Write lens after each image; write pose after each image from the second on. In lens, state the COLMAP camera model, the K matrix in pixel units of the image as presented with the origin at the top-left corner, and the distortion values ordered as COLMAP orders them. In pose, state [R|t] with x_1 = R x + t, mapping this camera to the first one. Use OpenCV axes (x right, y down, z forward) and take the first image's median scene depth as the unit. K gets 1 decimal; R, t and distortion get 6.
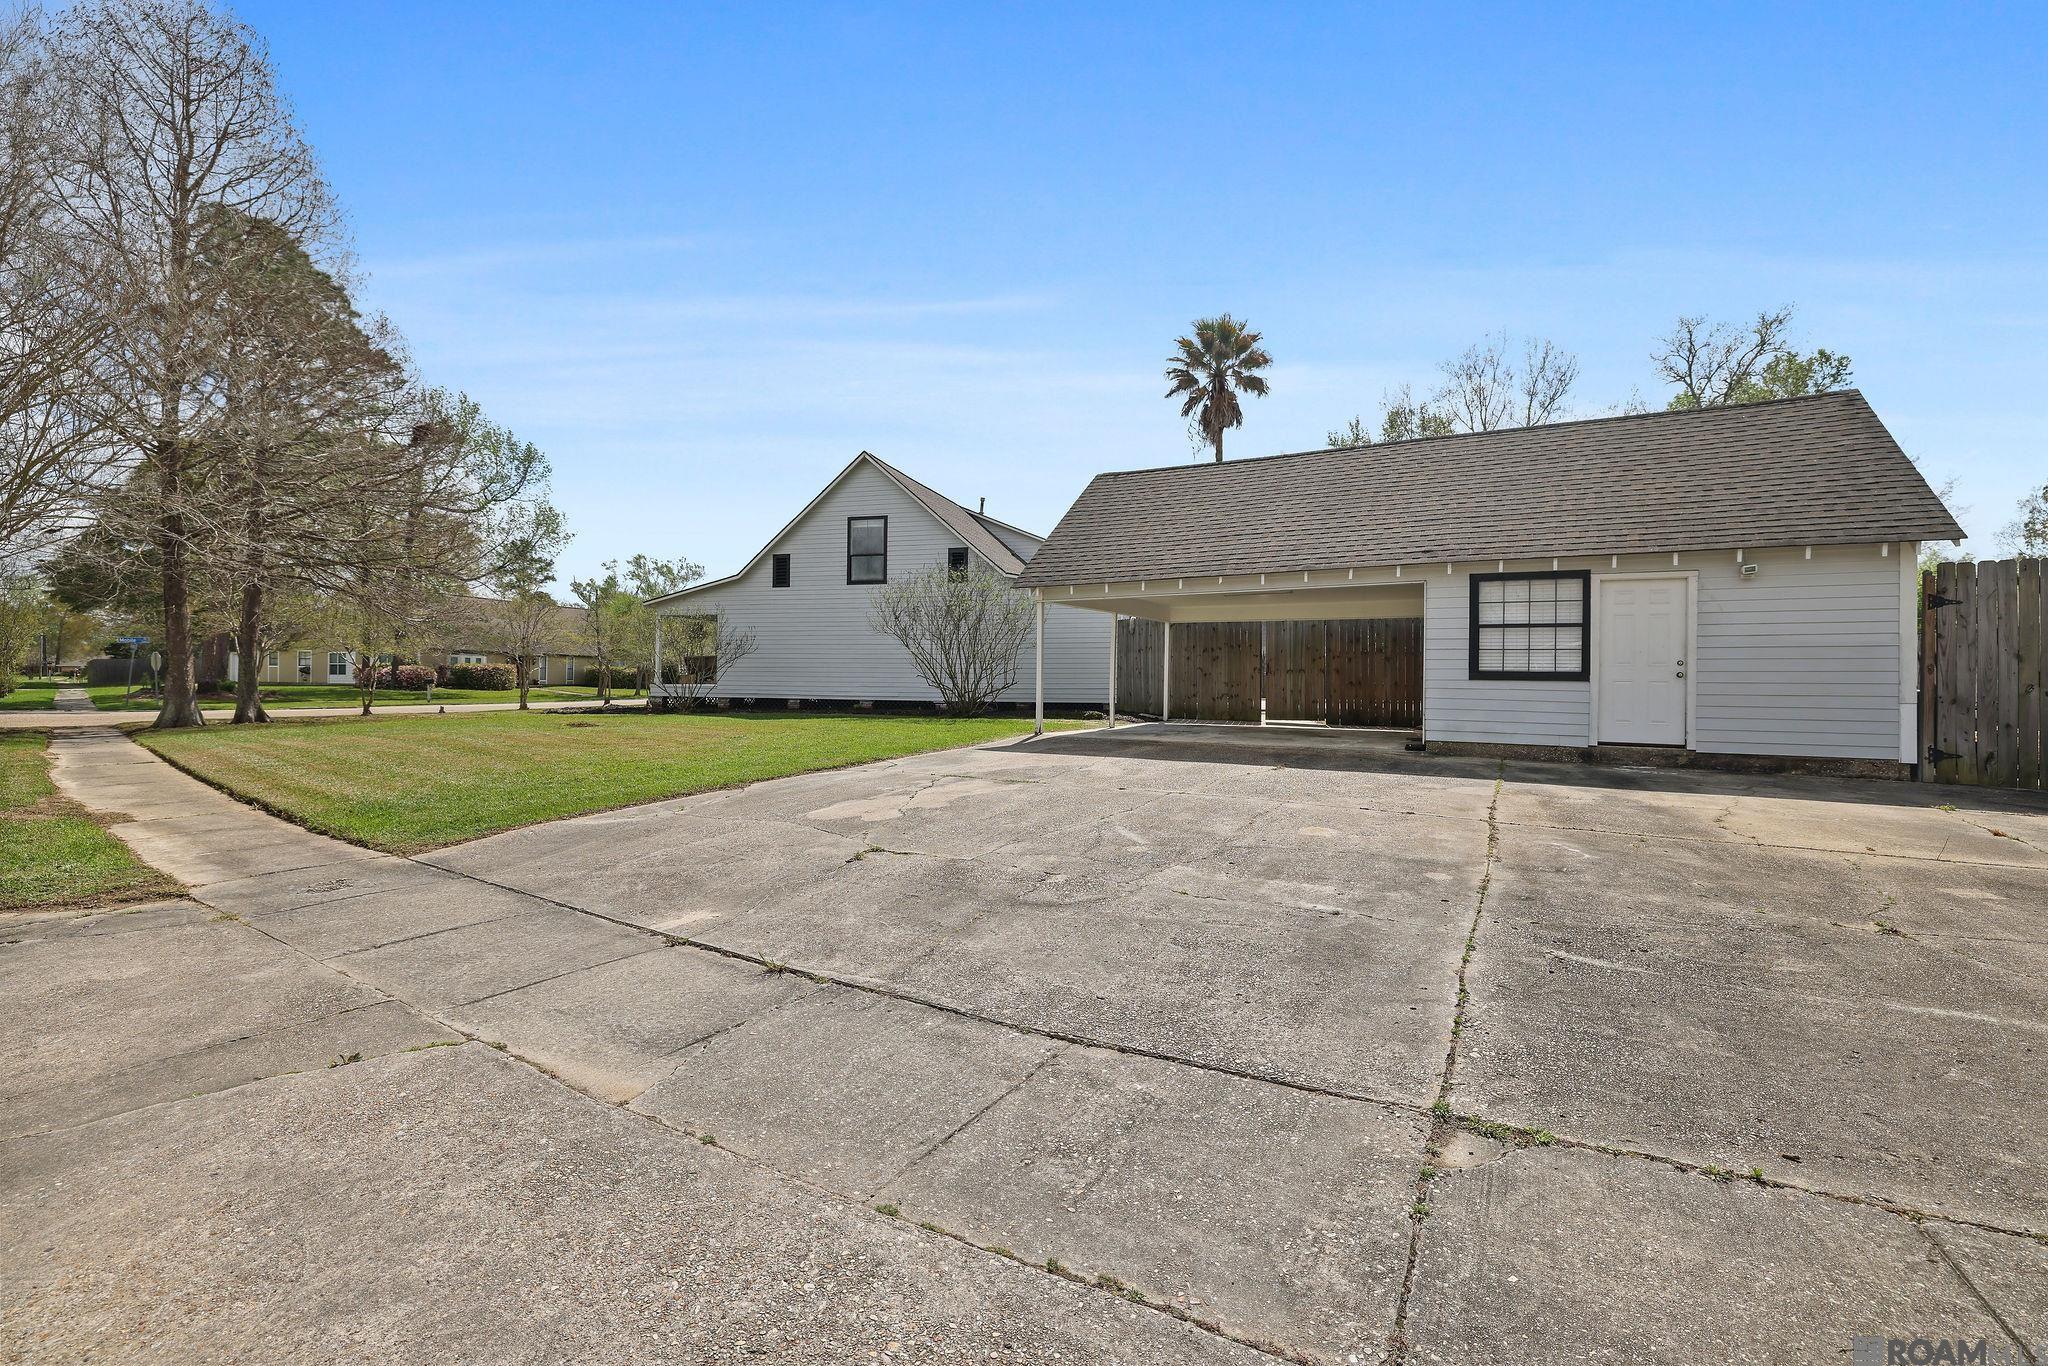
lens RADIAL K [[858.6, 0, 1019.4], [0, 858.6, 679.4], [0, 0, 1]] dist [-0.025505, -0.000072]
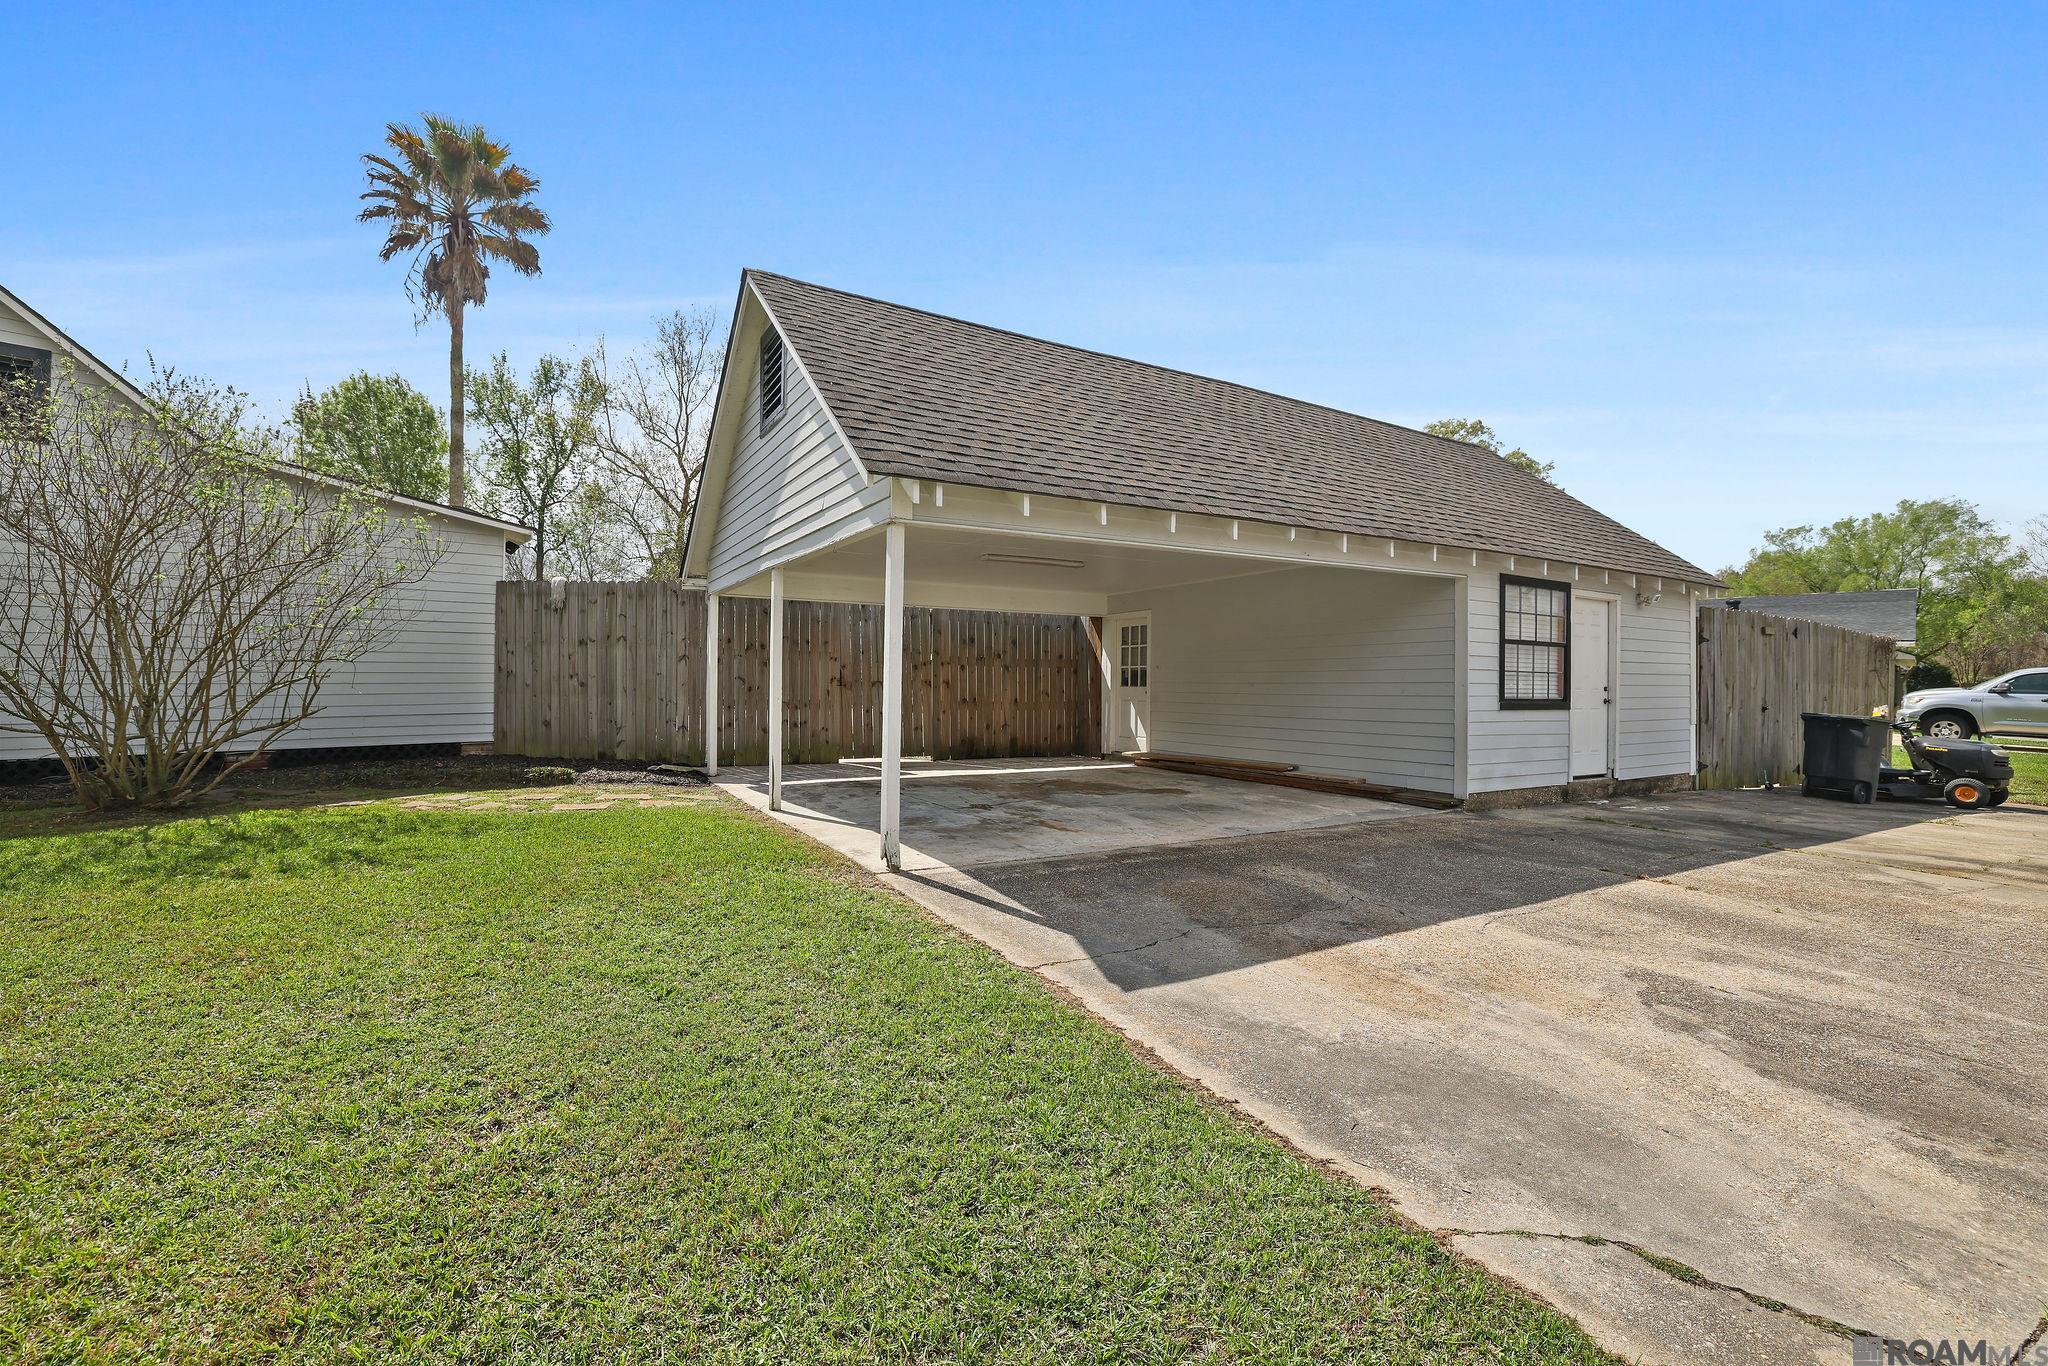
lens RADIAL K [[858.6, 0, 1019.4], [0, 858.6, 679.4], [0, 0, 1]] dist [-0.025505, -0.000072]
pose [[0.503748, -0.004905, 0.863837, -0.354807], [-0.004687, 0.999954, 0.008411, -0.032287], [-0.863838, -0.008286, 0.503702, 0.992714]]
